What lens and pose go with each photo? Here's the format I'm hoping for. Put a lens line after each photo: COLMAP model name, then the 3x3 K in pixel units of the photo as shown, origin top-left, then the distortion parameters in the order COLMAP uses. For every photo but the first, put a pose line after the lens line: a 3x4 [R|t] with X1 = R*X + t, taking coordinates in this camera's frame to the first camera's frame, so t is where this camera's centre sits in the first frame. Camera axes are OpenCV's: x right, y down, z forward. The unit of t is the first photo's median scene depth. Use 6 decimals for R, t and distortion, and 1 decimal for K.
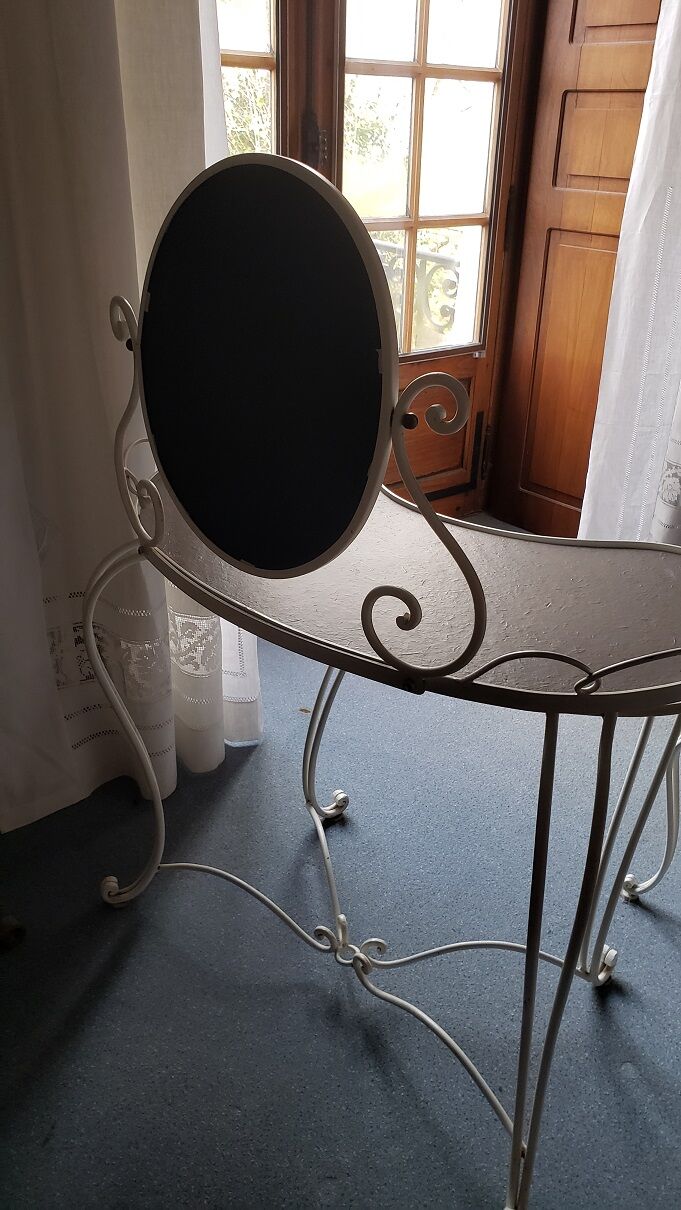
lens RADIAL K [[919.5, 0, 383.2], [0, 919.5, 604.2], [0, 0, 1]] dist [0.008274, -0.003354]
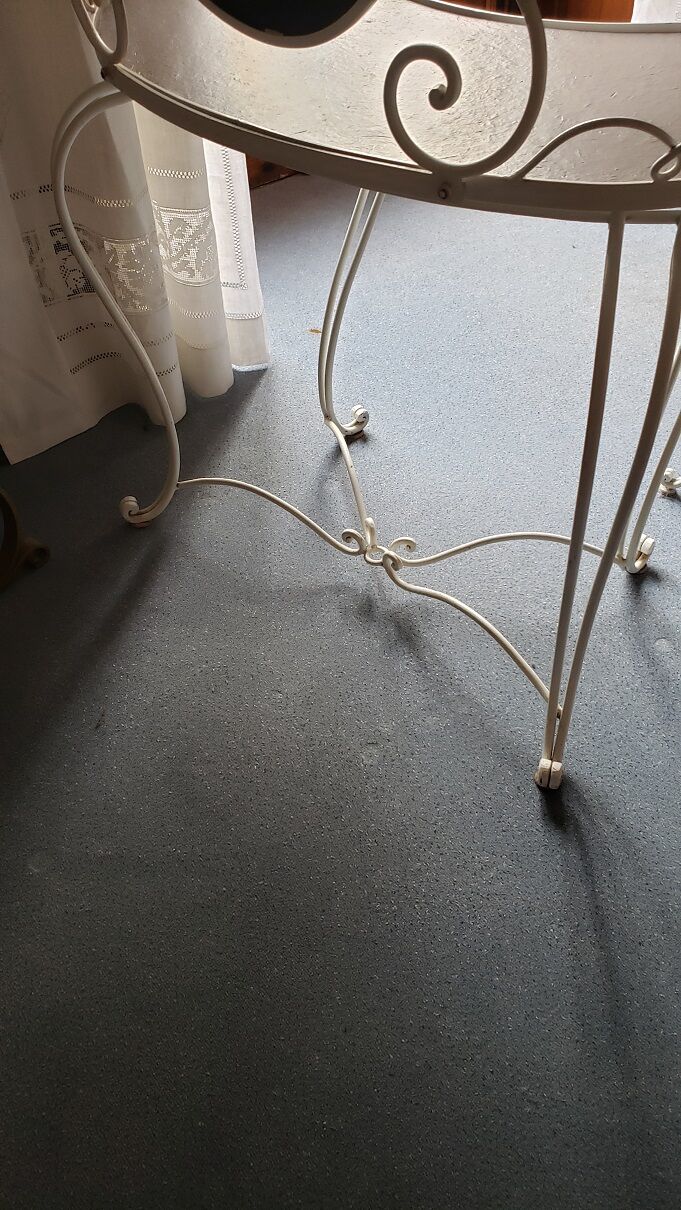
lens RADIAL K [[917.9, 0, 373.4], [0, 917.9, 605.2], [0, 0, 1]] dist [0.071204, -0.143132]
pose [[0.998762, -0.038080, -0.032009, -0.012733], [0.046883, 0.935678, 0.349727, 0.084549], [0.016633, -0.350794, 0.936305, 0.058751]]
